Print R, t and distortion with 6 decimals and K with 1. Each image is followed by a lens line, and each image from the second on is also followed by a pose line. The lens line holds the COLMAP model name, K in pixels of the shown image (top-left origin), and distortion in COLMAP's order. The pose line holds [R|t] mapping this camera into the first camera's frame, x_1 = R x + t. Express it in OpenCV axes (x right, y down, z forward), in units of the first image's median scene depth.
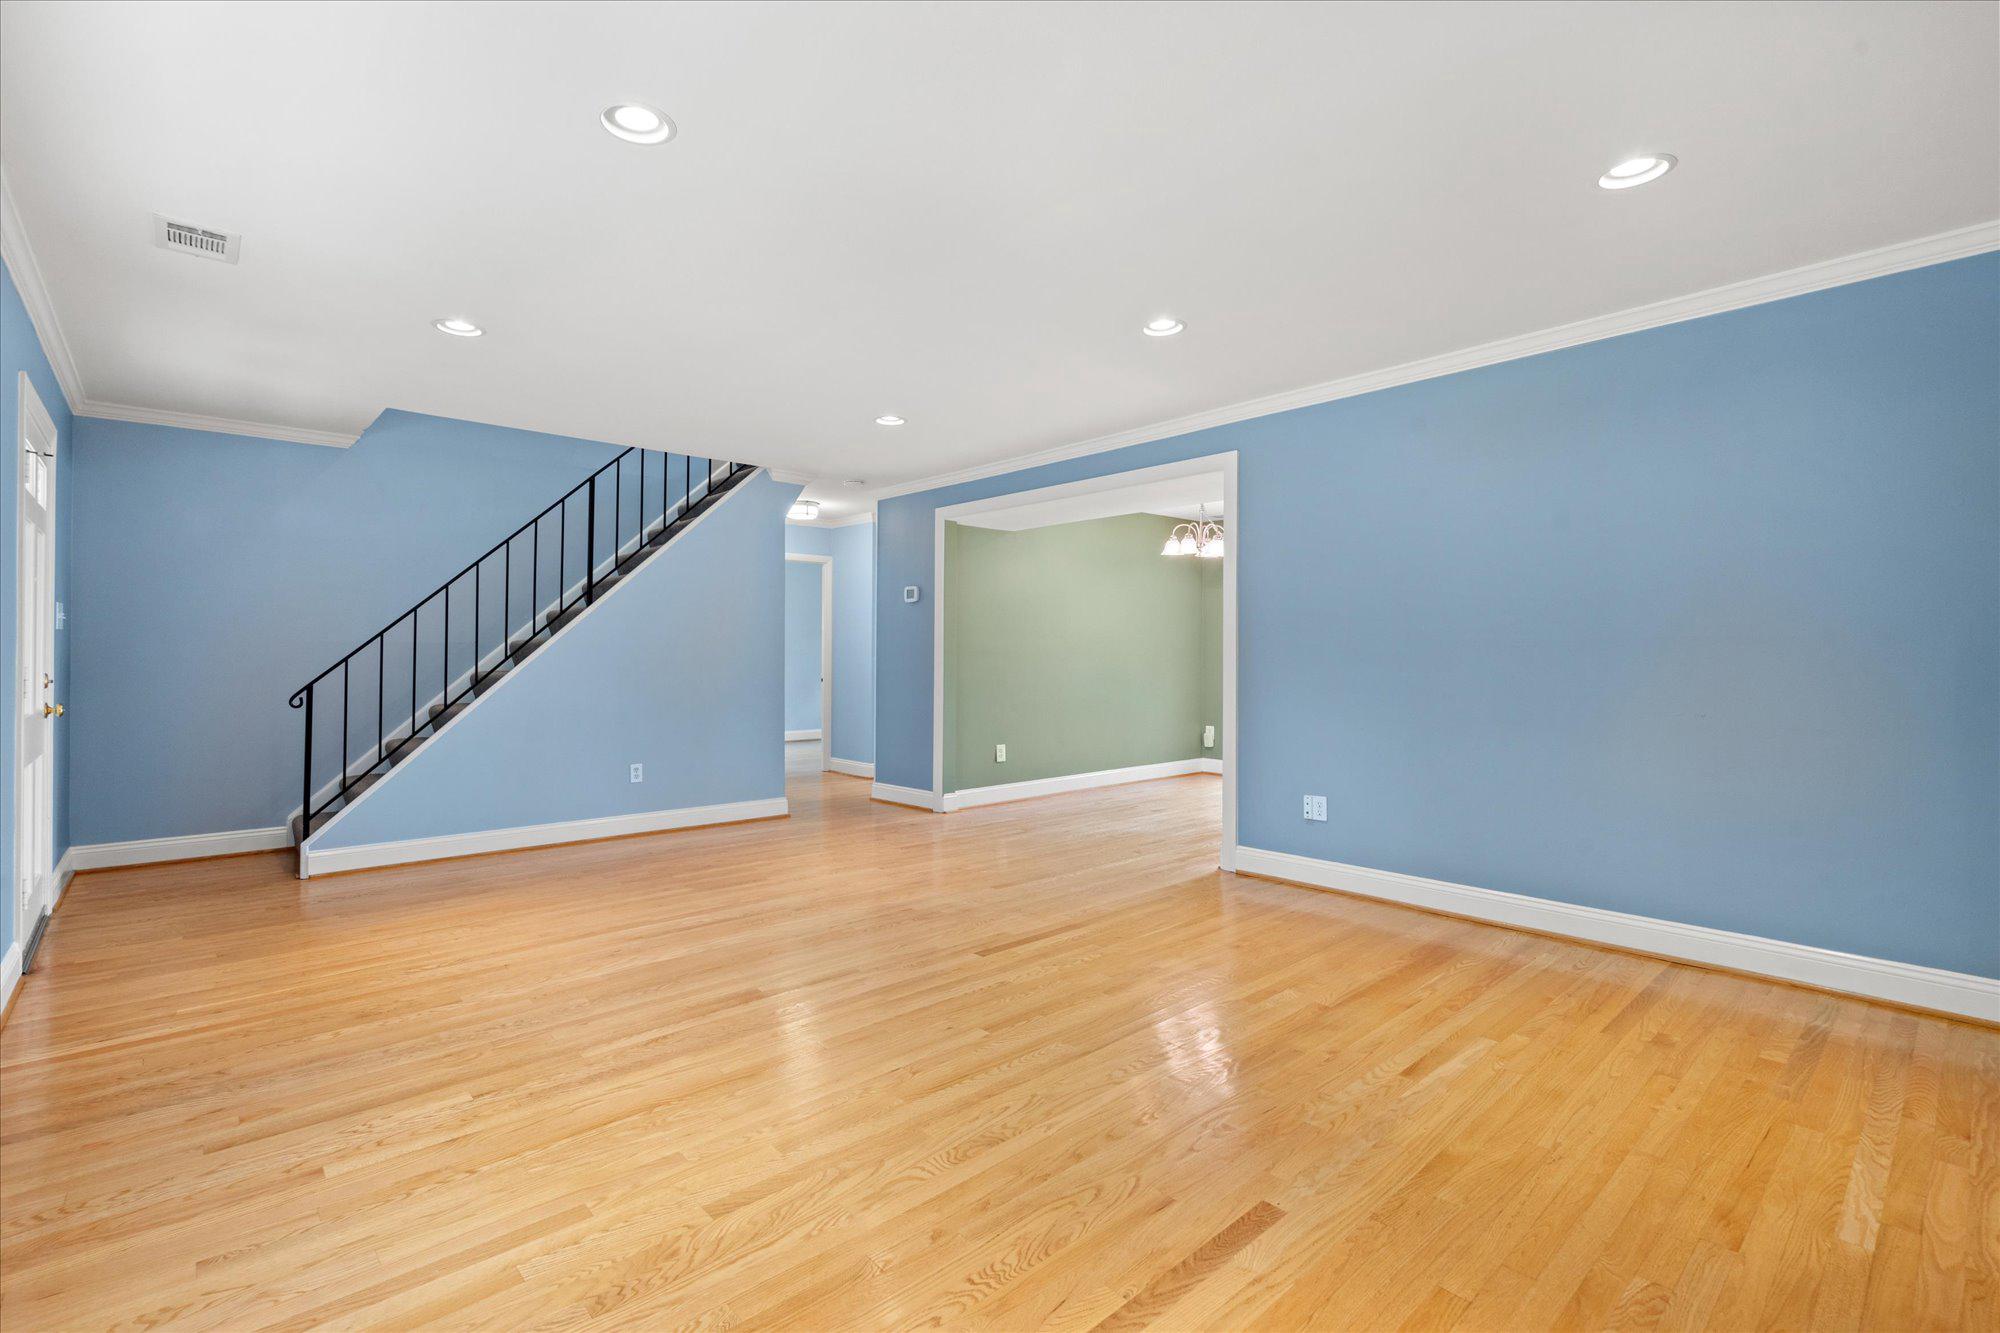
lens RADIAL K [[902.3, 0, 987.8], [0, 902.3, 652.1], [0, 0, 1]] dist [-0.004520, 0.000555]
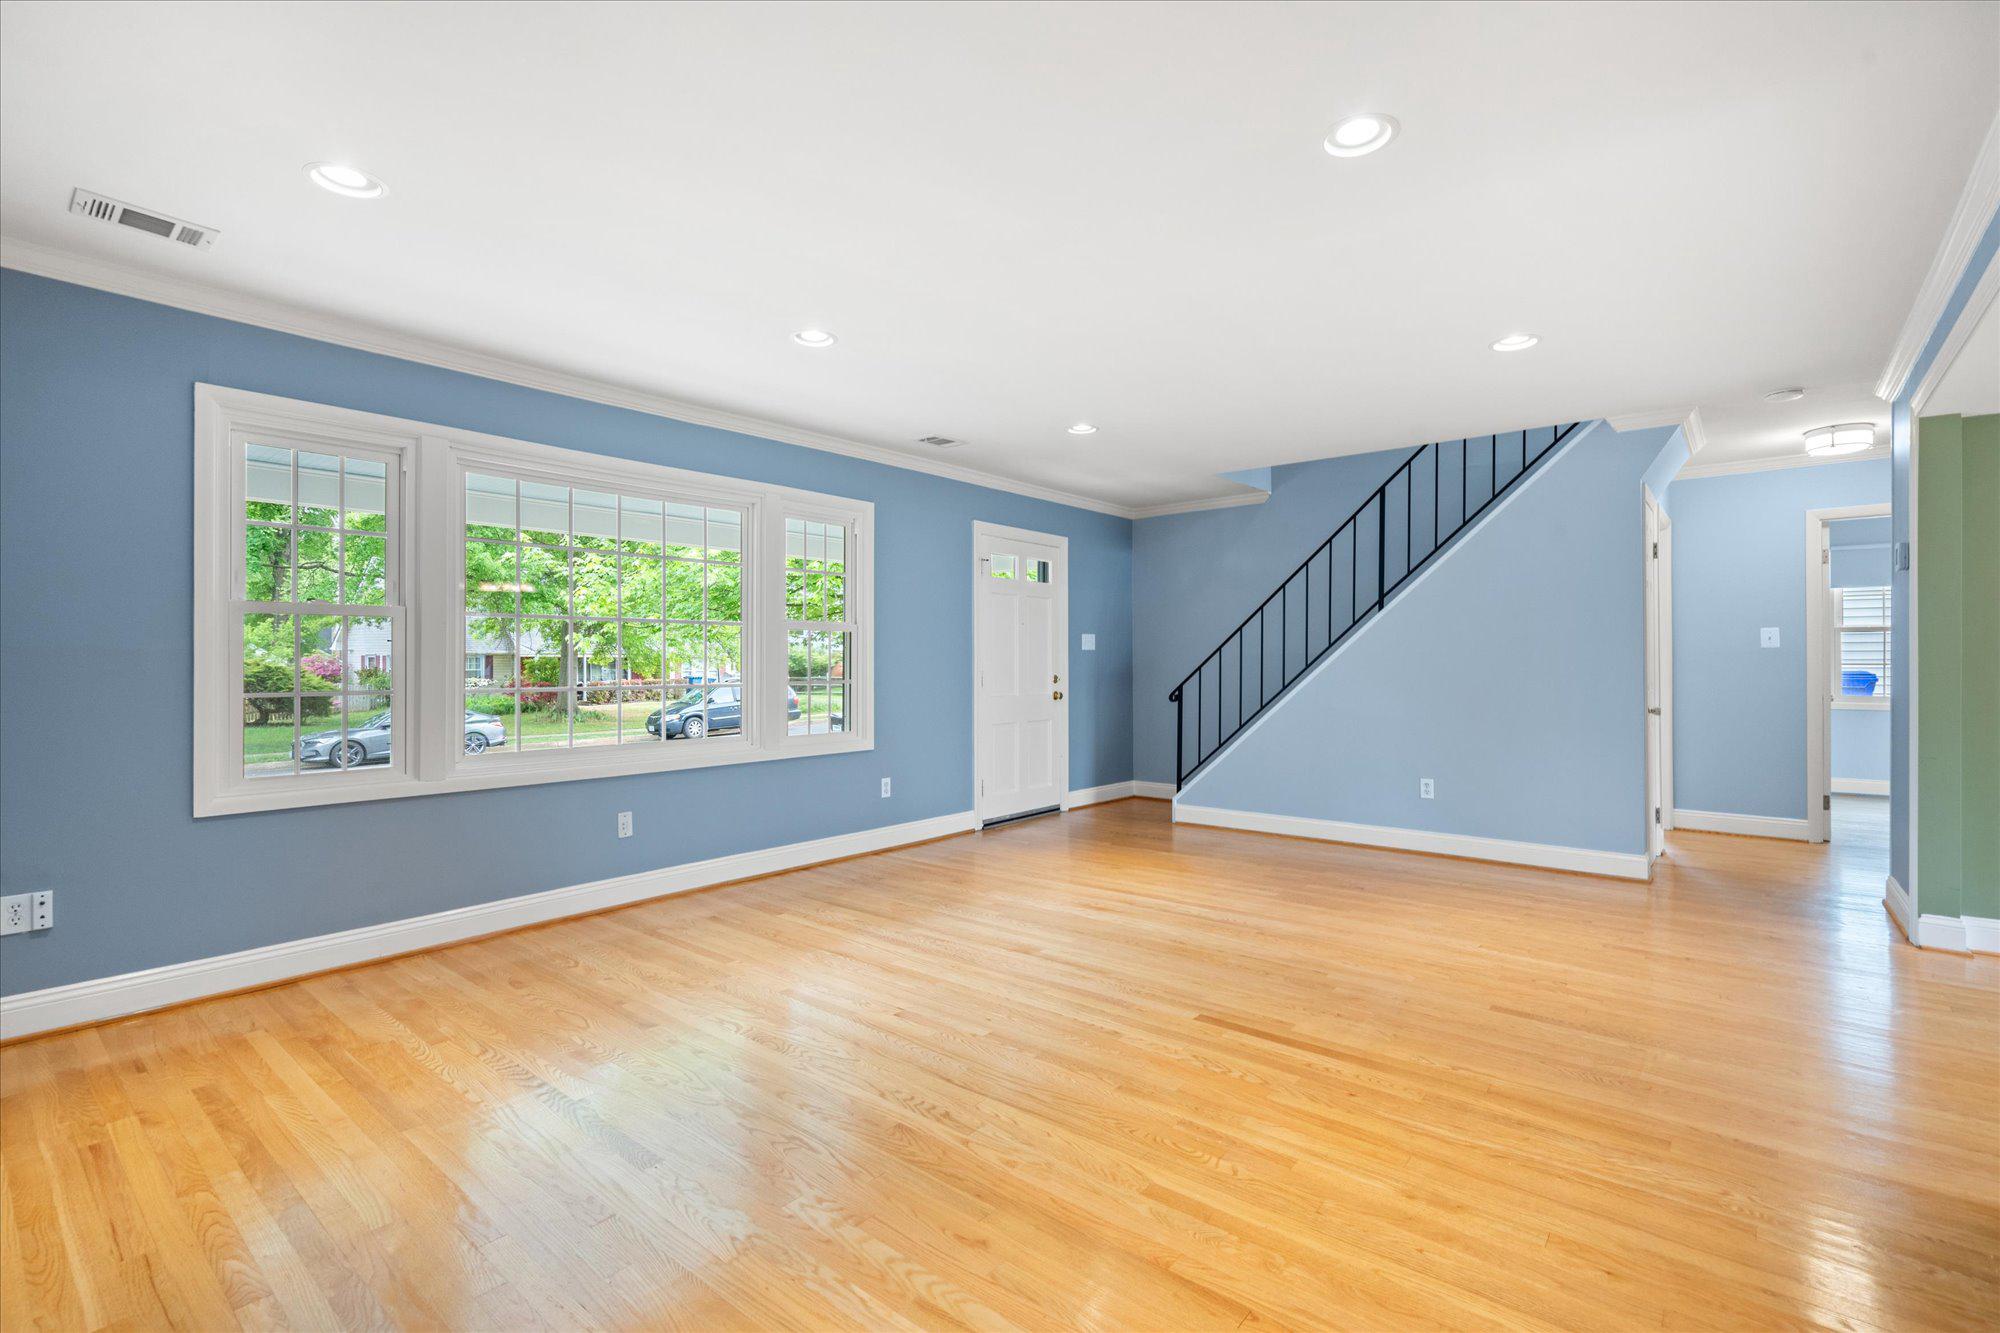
lens RADIAL K [[902.3, 0, 991.1], [0, 902.3, 663.7], [0, 0, 1]] dist [-0.004520, 0.000555]
pose [[0.141556, -0.002592, -0.989927, 0.801298], [0.005445, 0.999983, -0.001839, 0.003846], [0.989915, -0.005129, 0.141568, 0.687441]]
